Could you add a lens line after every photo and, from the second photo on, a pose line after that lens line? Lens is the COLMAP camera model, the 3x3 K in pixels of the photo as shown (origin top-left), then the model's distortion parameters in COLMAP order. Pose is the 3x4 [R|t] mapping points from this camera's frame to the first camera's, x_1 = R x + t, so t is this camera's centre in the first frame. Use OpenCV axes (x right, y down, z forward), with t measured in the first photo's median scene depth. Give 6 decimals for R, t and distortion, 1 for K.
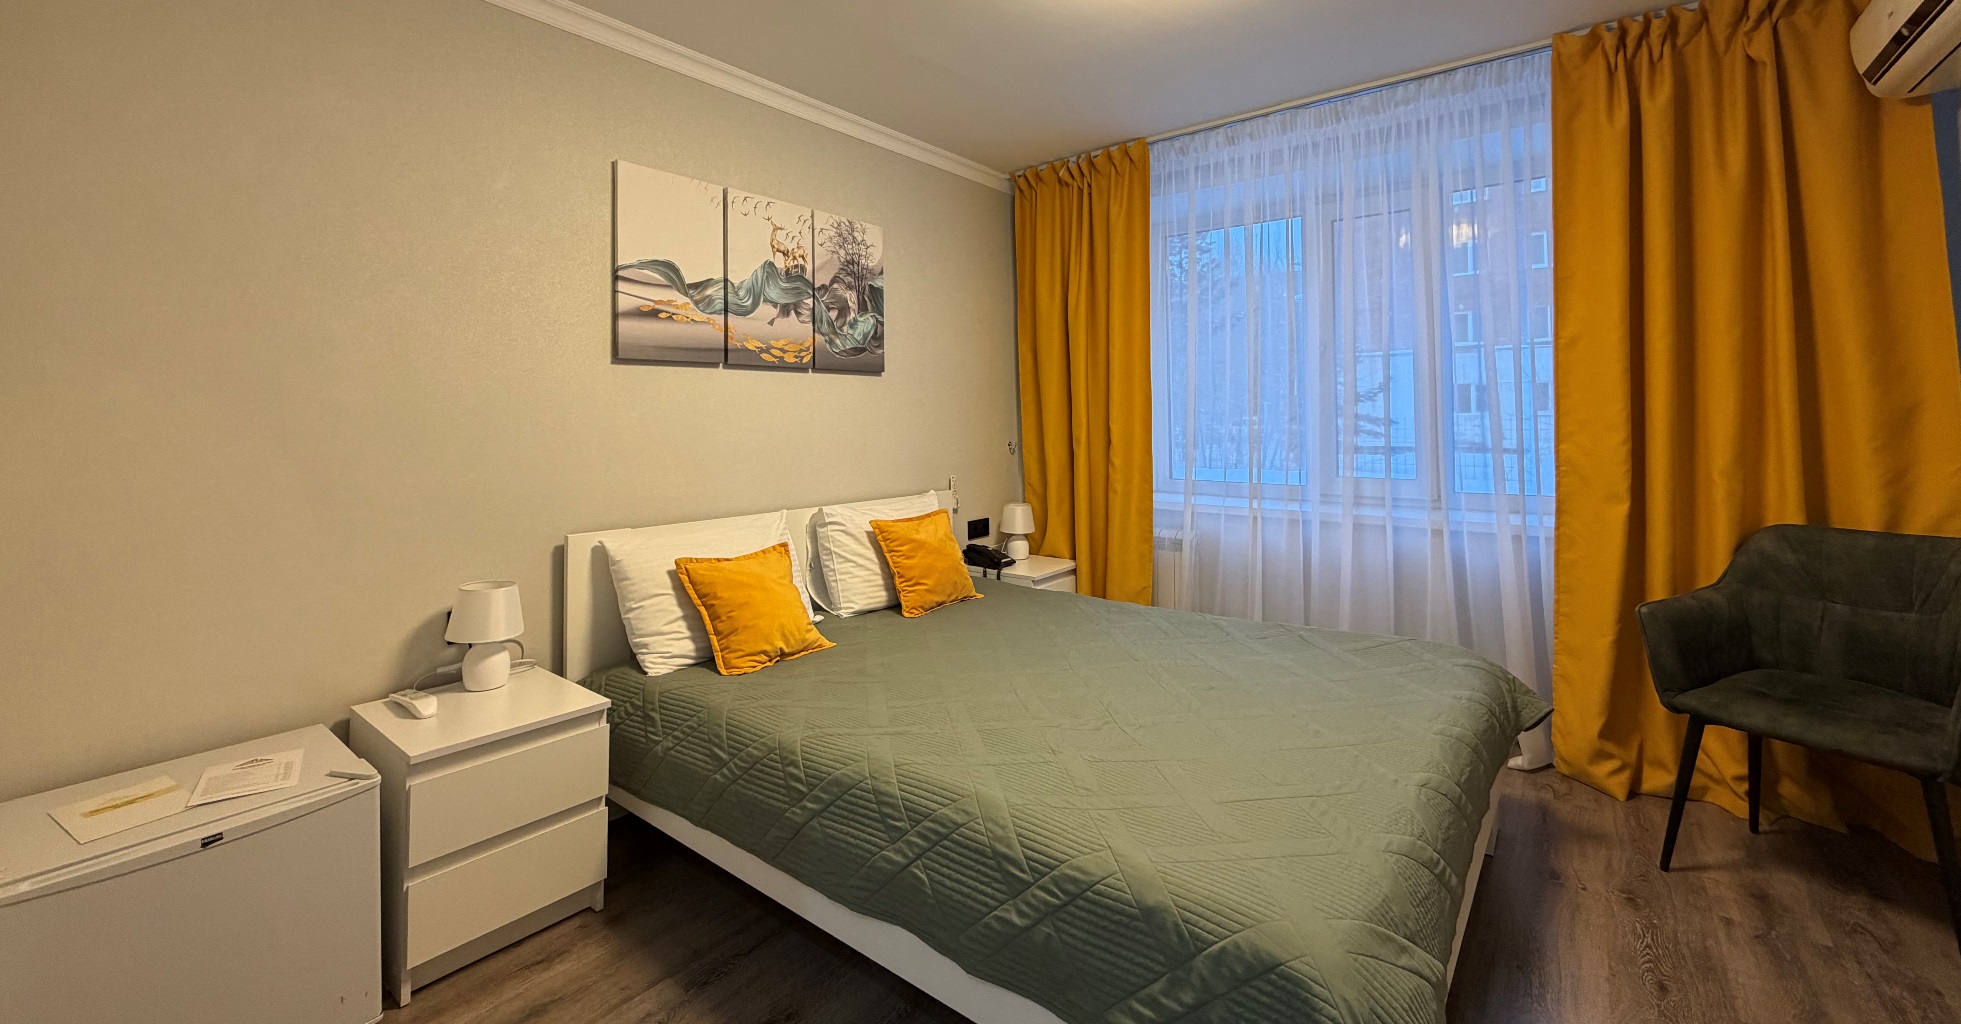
lens RADIAL K [[779.4, 0, 974.2], [0, 779.4, 397.3], [0, 0, 1]] dist [0.000381, -0.000289]
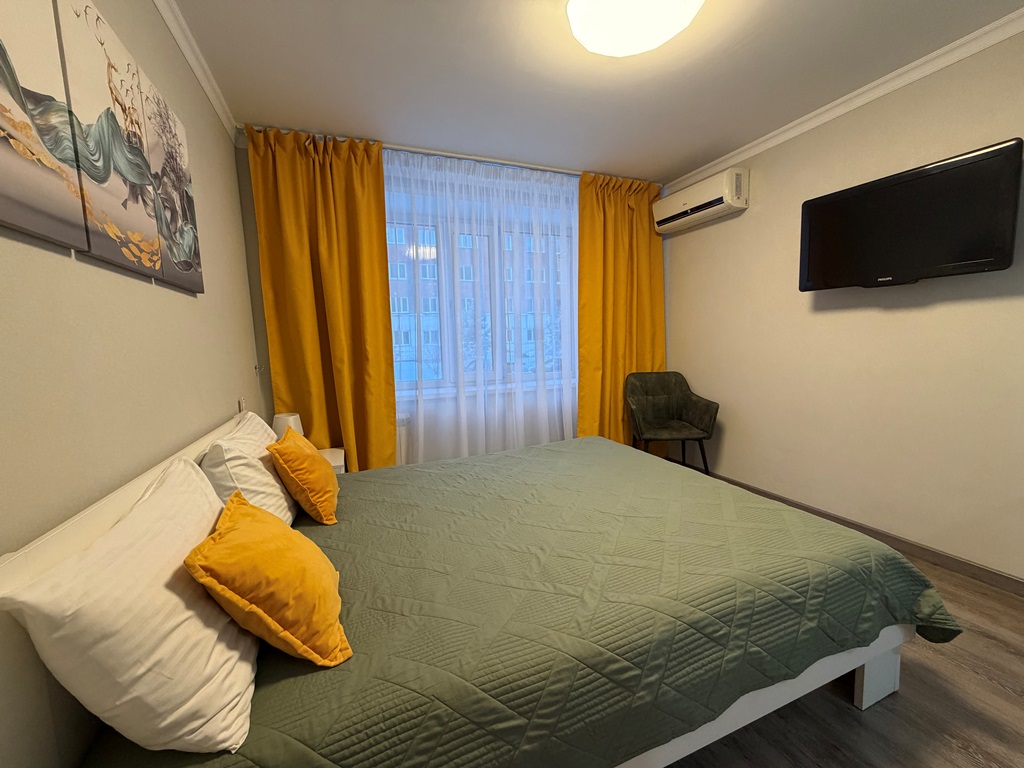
lens RADIAL K [[407.7, 0, 509.0], [0, 407.7, 384.9], [0, 0, 1]] dist [0.000112, -0.000113]
pose [[0.496795, -0.097876, 0.862331, -0.479452], [0.003793, 0.993856, 0.110619, 0.031129], [-0.867860, -0.051685, 0.494114, 0.573272]]
